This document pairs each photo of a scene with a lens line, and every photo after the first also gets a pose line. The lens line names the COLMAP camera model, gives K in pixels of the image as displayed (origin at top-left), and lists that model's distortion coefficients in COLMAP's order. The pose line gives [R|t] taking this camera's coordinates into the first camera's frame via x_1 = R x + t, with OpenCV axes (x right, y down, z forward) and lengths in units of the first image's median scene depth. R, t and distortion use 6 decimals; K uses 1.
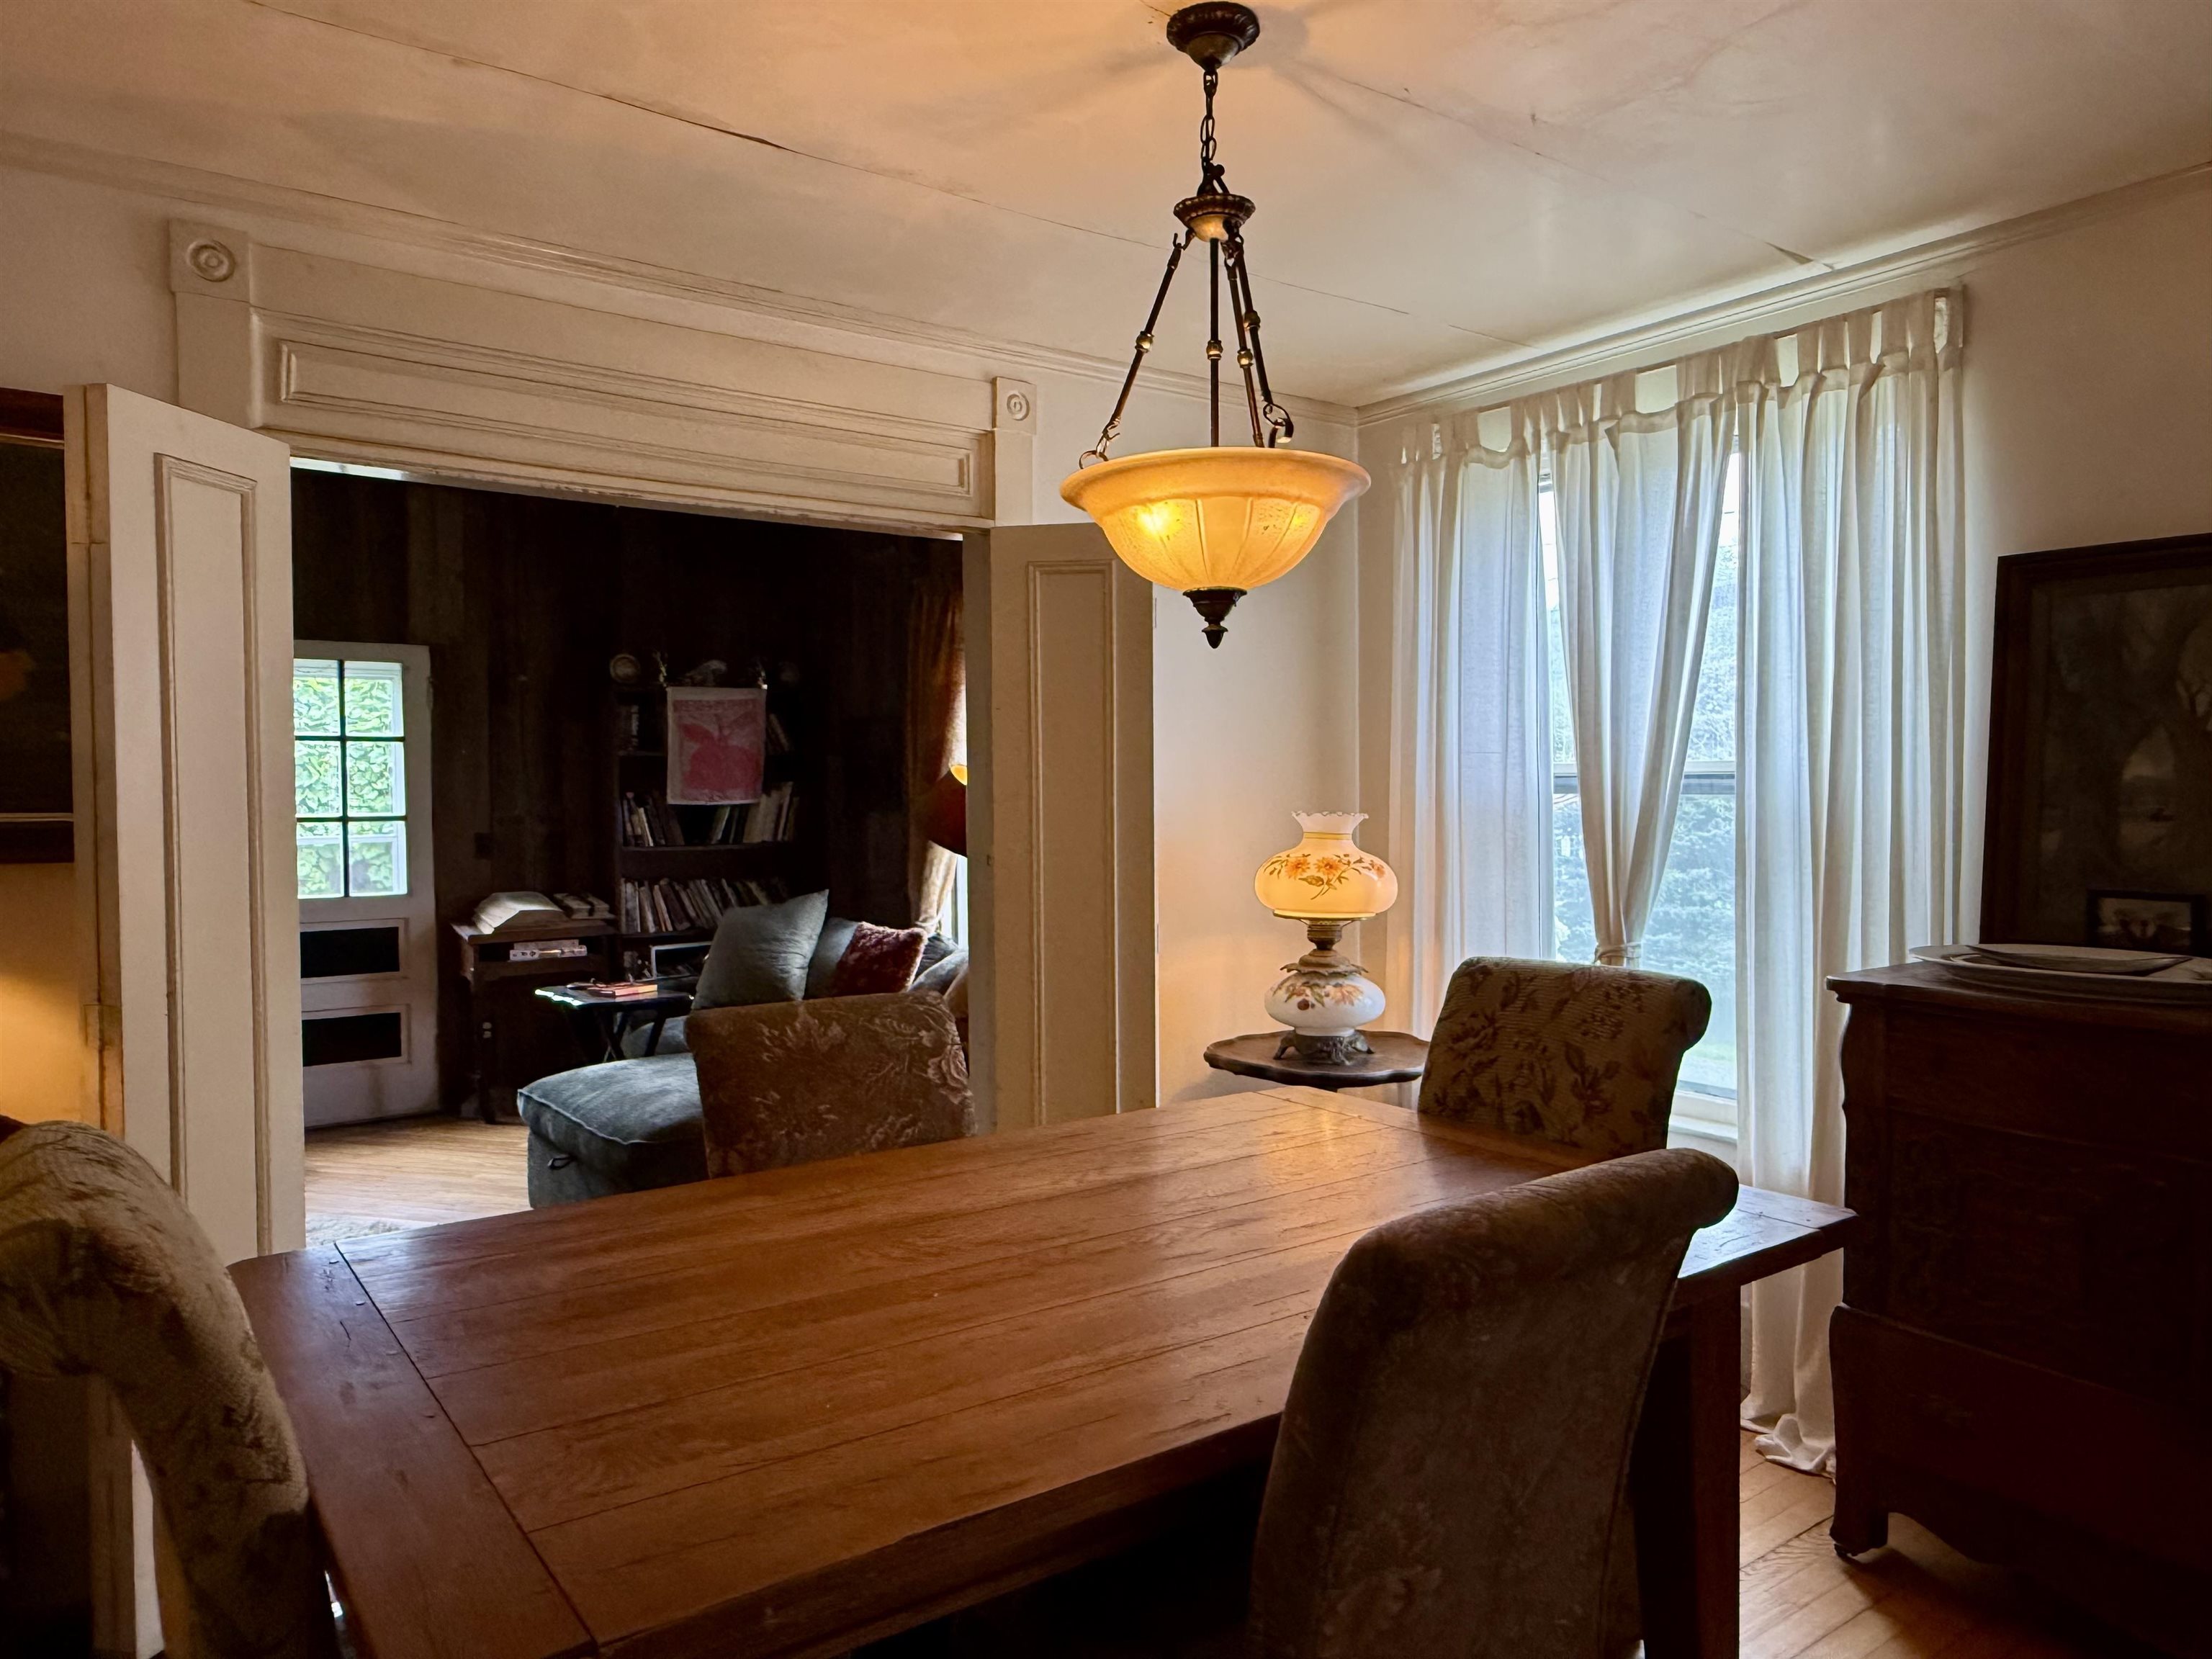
lens RADIAL K [[1476.1, 0, 1115.5], [0, 1476.1, 835.0], [0, 0, 1]] dist [0.000382, -0.004792]
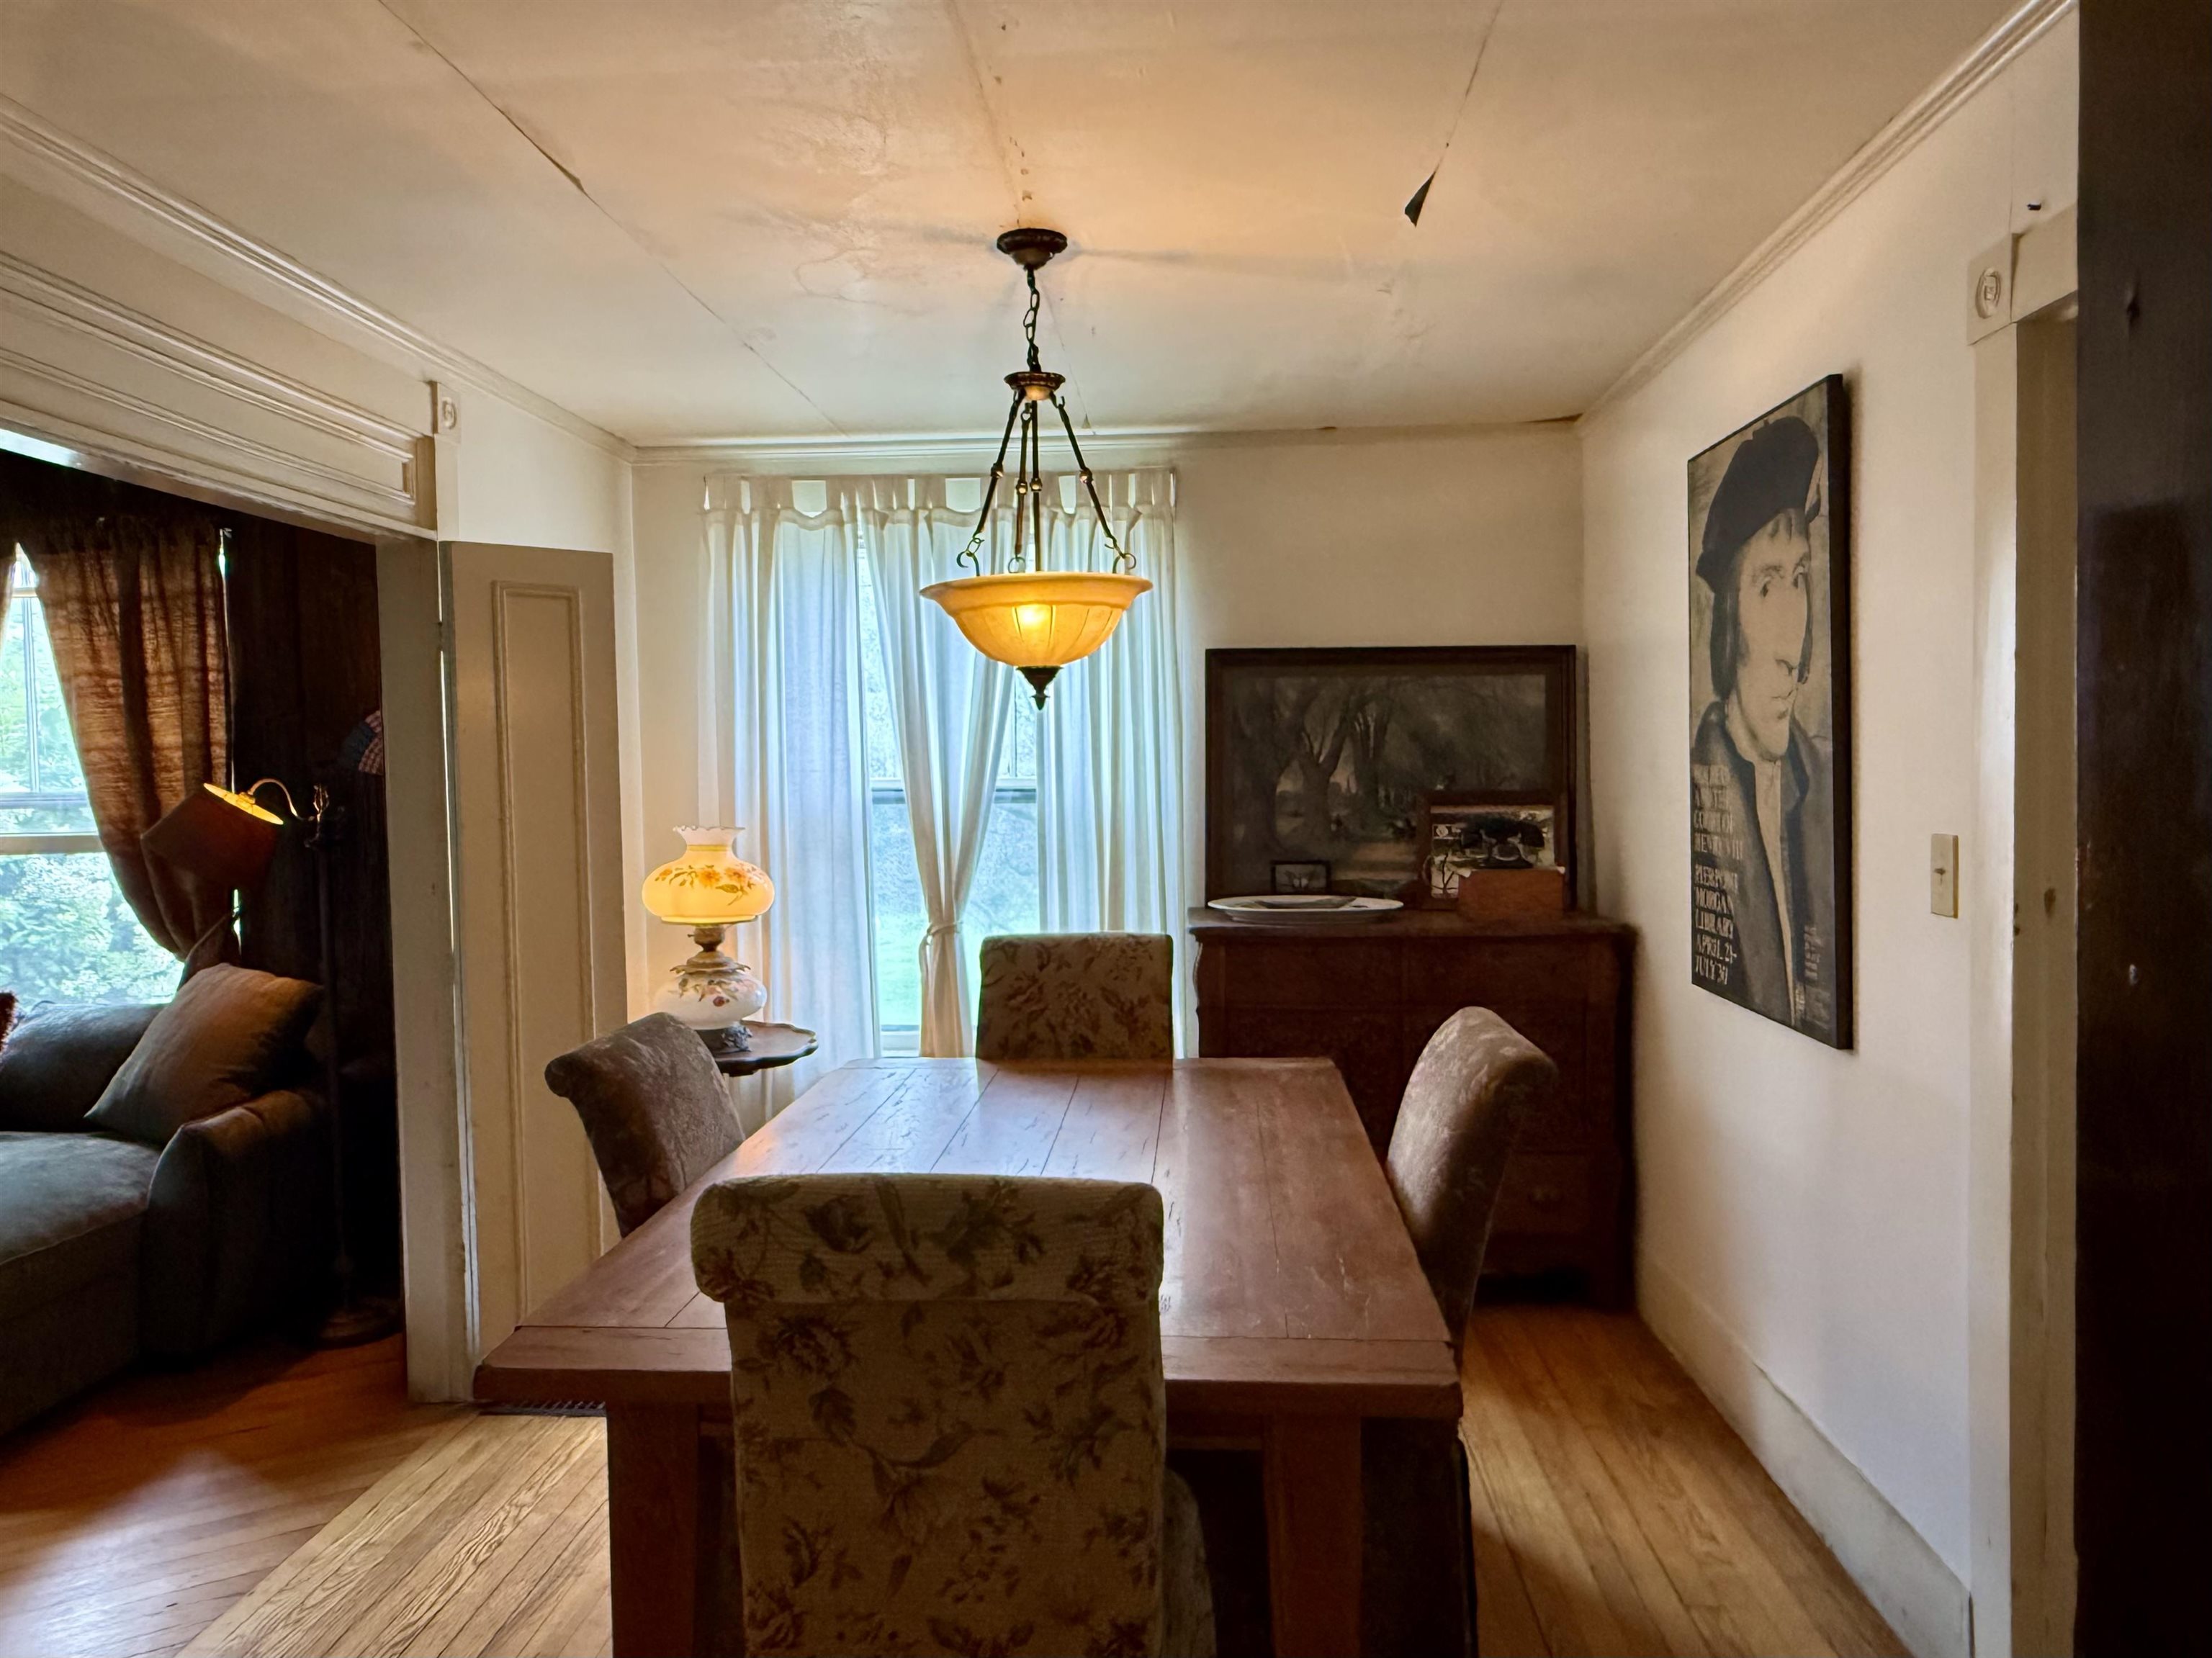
lens RADIAL K [[1476.0, 0, 1129.2], [0, 1476.0, 824.0], [0, 0, 1]] dist [0.000382, -0.004792]
pose [[0.649592, -0.031386, 0.759634, -0.611980], [0.032017, 0.999390, 0.013913, -0.027732], [-0.759608, 0.015284, 0.650201, 0.055285]]
